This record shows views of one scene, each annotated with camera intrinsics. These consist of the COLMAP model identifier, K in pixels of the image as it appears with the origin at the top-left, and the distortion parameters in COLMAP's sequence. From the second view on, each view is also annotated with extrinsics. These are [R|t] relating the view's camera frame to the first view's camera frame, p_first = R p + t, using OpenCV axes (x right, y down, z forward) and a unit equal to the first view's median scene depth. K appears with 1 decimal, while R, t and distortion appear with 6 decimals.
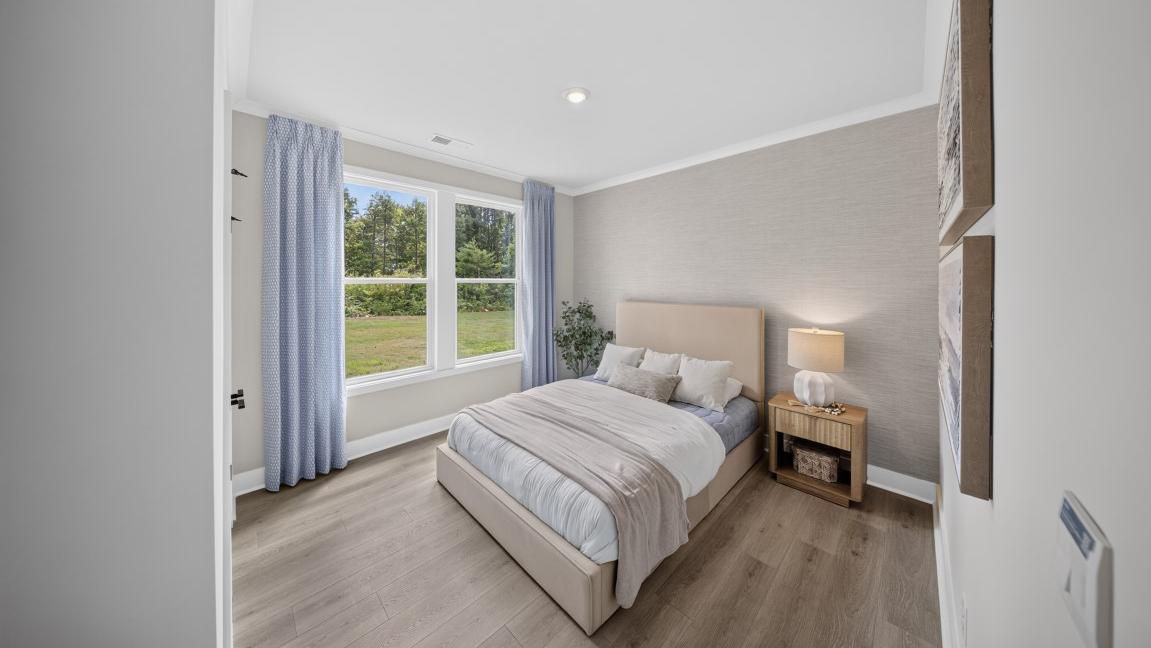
lens RADIAL K [[337.4, 0, 579.1], [0, 337.4, 275.8], [0, 0, 1]] dist [0.000042, -0.000039]
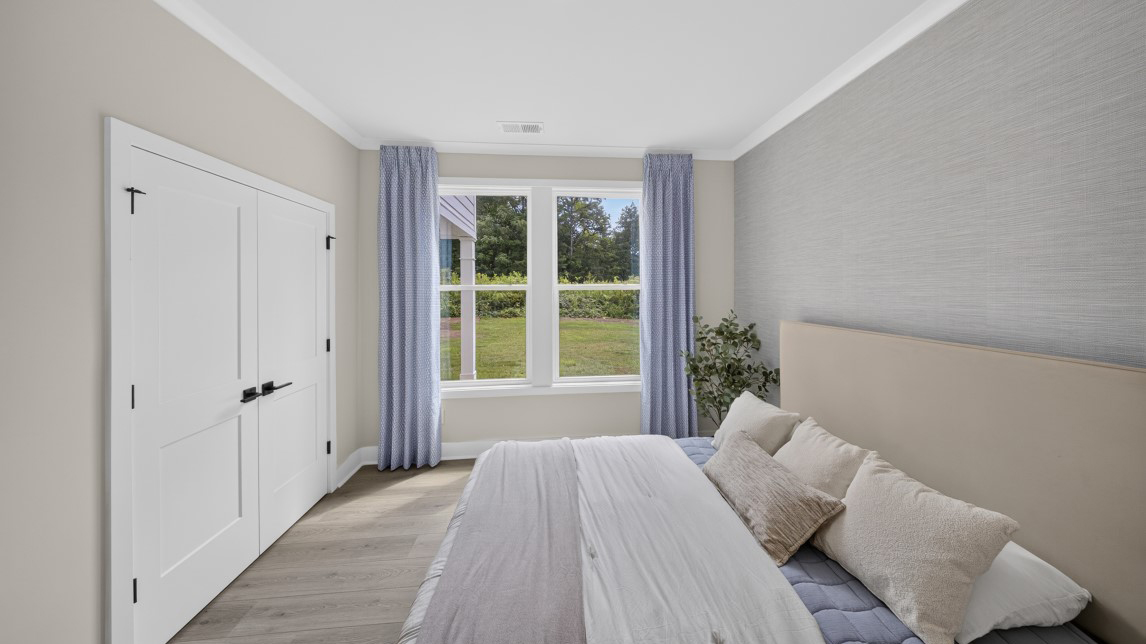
lens RADIAL K [[350.3, 0, 574.8], [0, 350.3, 287.3], [0, 0, 1]] dist [0.000132, -0.001206]
pose [[0.767921, -0.004962, -0.640526, 0.251012], [0.017603, 0.999756, 0.013359, 0.003812], [0.640303, -0.021534, 0.767820, 0.333914]]
